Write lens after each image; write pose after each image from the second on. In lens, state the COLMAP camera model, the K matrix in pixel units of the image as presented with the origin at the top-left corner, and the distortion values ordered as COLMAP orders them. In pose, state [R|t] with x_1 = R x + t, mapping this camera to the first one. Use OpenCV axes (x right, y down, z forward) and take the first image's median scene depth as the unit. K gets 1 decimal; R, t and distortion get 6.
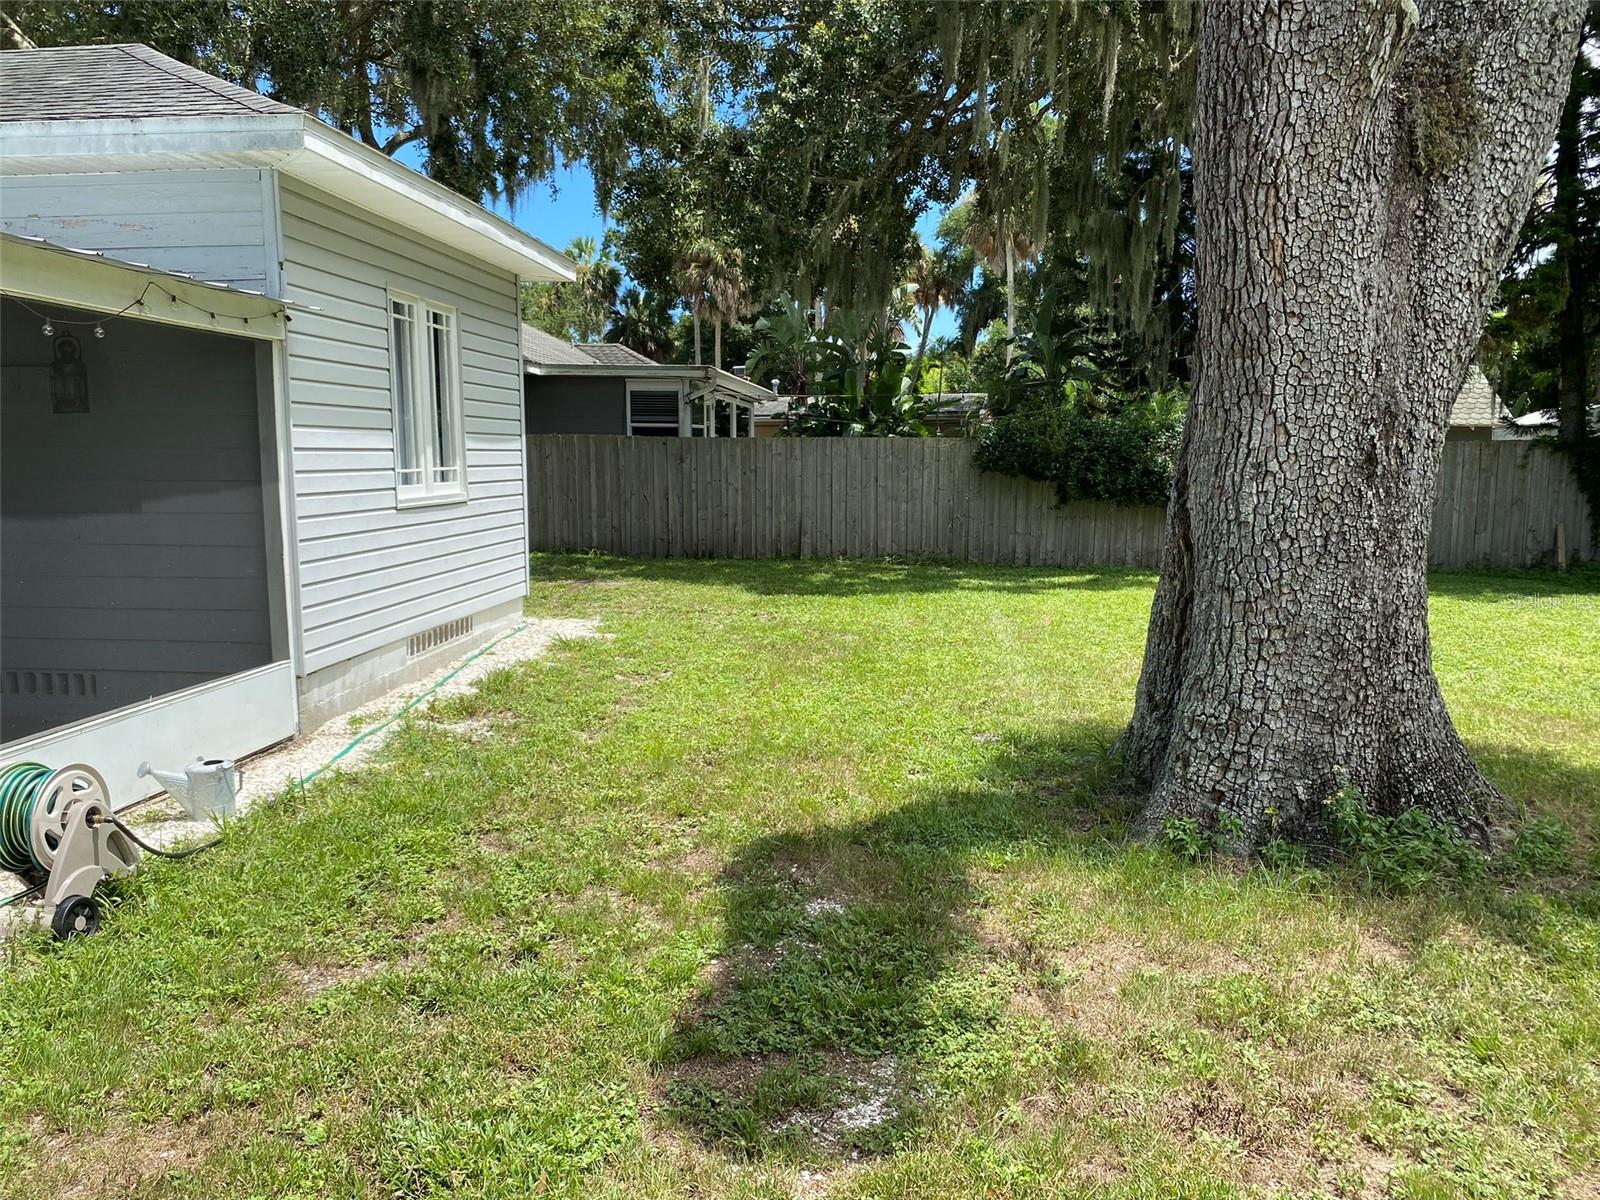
lens RADIAL K [[1229.5, 0, 784.9], [0, 1229.5, 603.8], [0, 0, 1]] dist [0.013833, -0.013154]
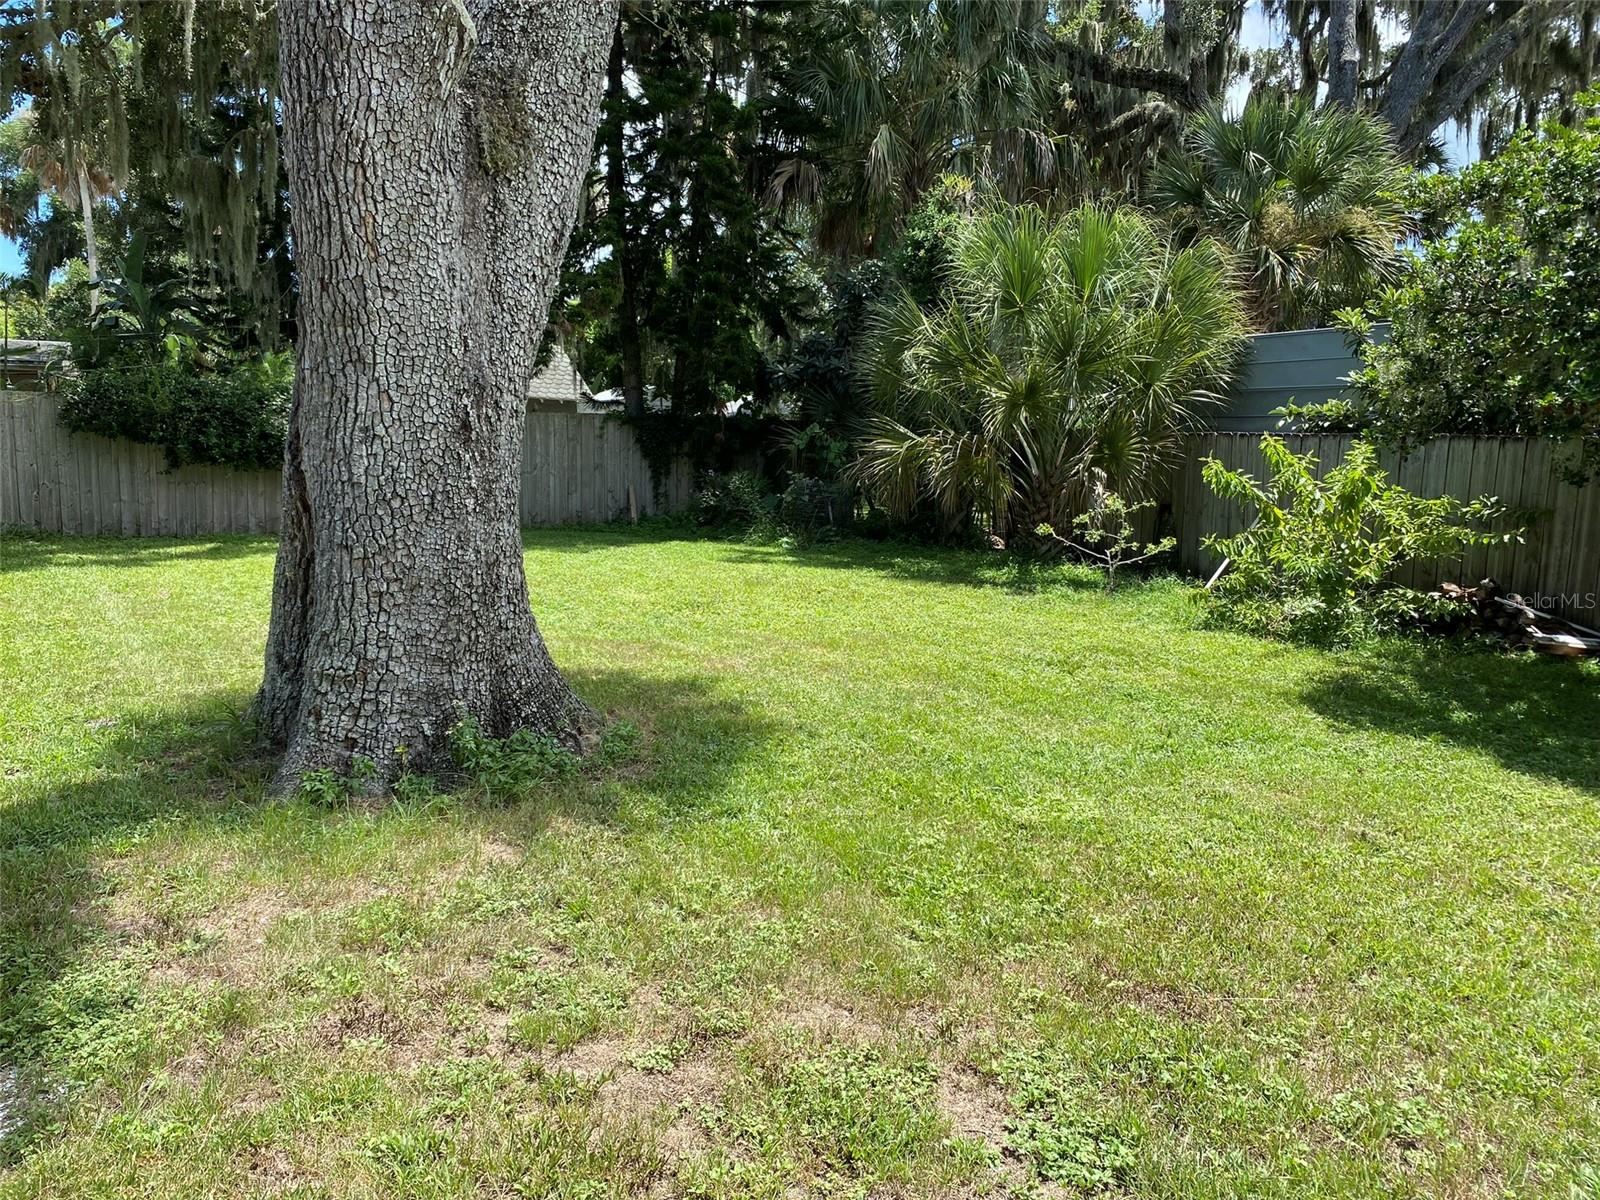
lens RADIAL K [[1229.5, 0, 784.9], [0, 1229.5, 603.8], [0, 0, 1]] dist [0.013833, -0.013154]
pose [[0.778015, -0.072932, 0.623998, -0.009499], [0.055406, 0.997334, 0.047485, 0.007487], [-0.625798, -0.002371, 0.779982, -0.057462]]
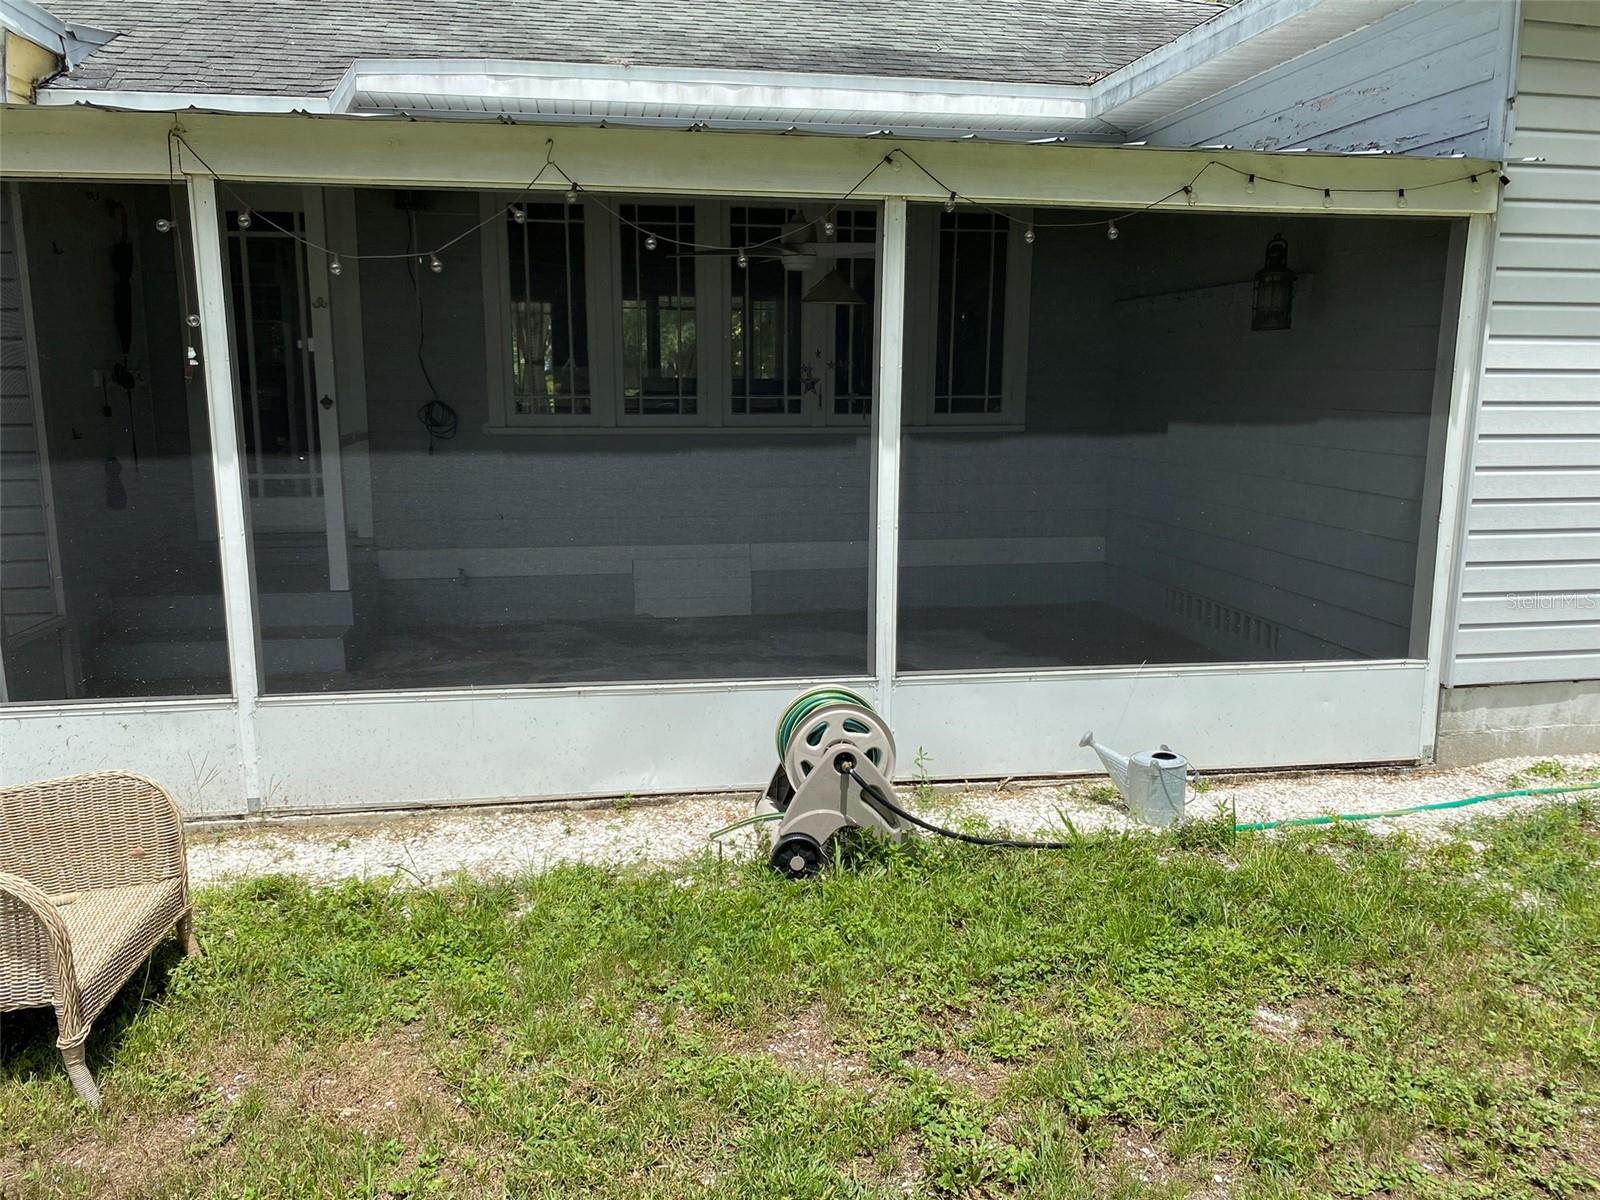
lens RADIAL K [[1201.5, 0, 795.4], [0, 1201.5, 588.2], [0, 0, 1]] dist [0.066857, -0.074629]
pose [[0.274239, 0.171441, -0.946256, 0.061174], [-0.125342, 0.981959, 0.141584, -0.018409], [0.953458, 0.079777, 0.290780, 0.151233]]
